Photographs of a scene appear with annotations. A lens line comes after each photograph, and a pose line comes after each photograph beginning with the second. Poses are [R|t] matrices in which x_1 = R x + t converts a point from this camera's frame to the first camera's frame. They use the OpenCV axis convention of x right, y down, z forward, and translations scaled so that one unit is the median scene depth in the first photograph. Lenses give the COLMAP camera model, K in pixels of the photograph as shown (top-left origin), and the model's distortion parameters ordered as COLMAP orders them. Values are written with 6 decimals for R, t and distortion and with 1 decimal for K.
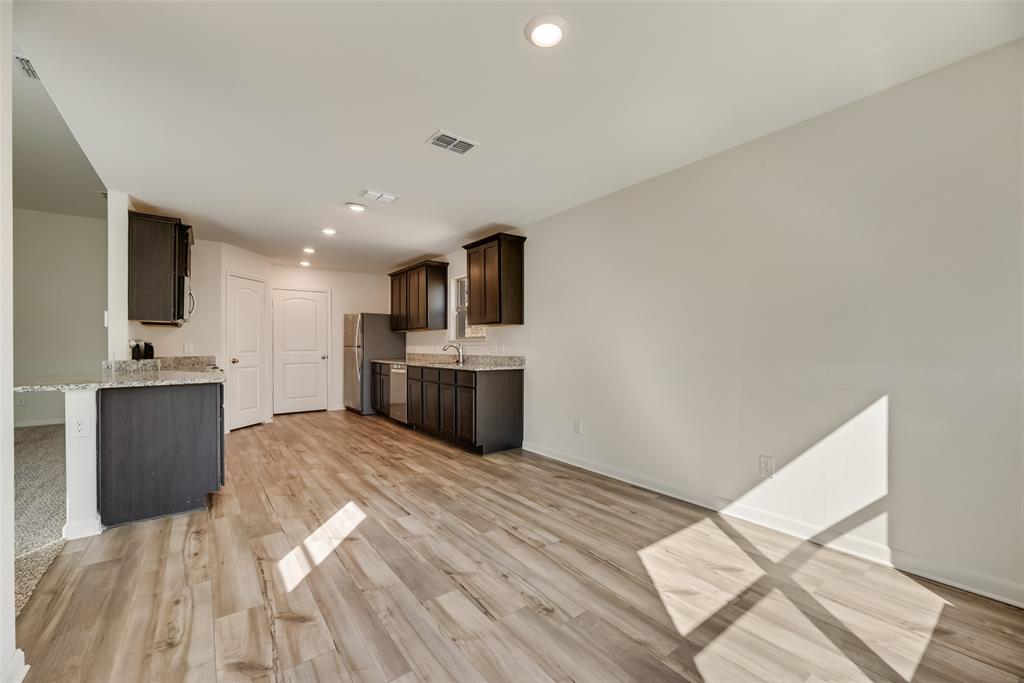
lens RADIAL K [[411.8, 0, 513.2], [0, 411.8, 347.6], [0, 0, 1]] dist [0.001550, -0.000122]
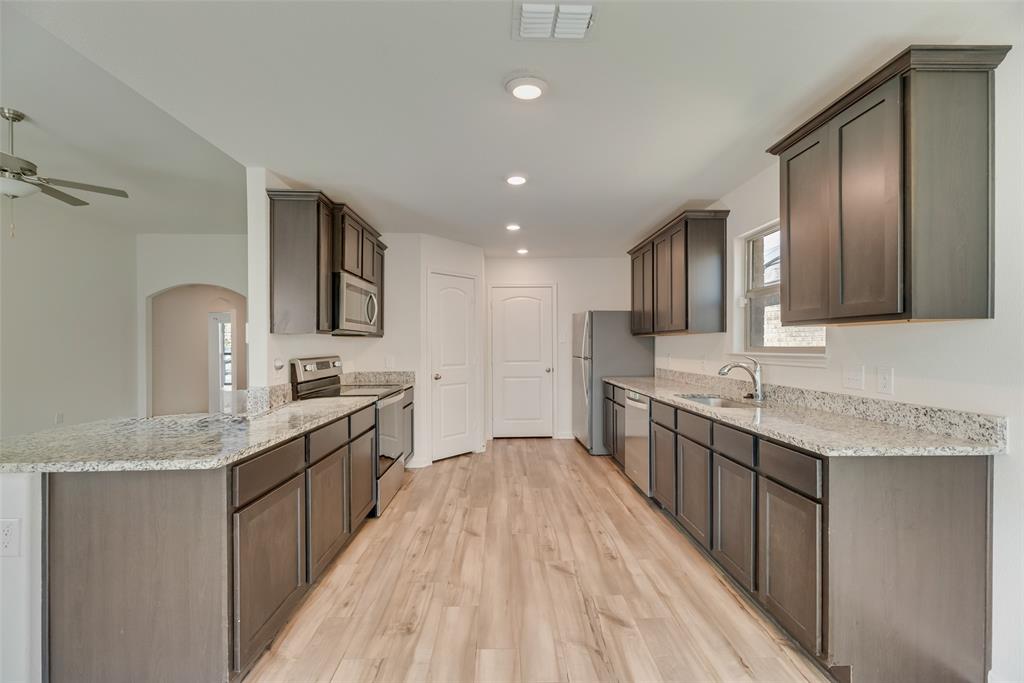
lens RADIAL K [[411.8, 0, 513.2], [0, 411.8, 347.6], [0, 0, 1]] dist [0.001550, -0.000122]
pose [[0.815503, 0.000397, -0.578752, -0.075526], [0.001686, 0.999994, 0.003063, -0.026596], [0.578750, -0.003473, 0.815498, 0.397052]]
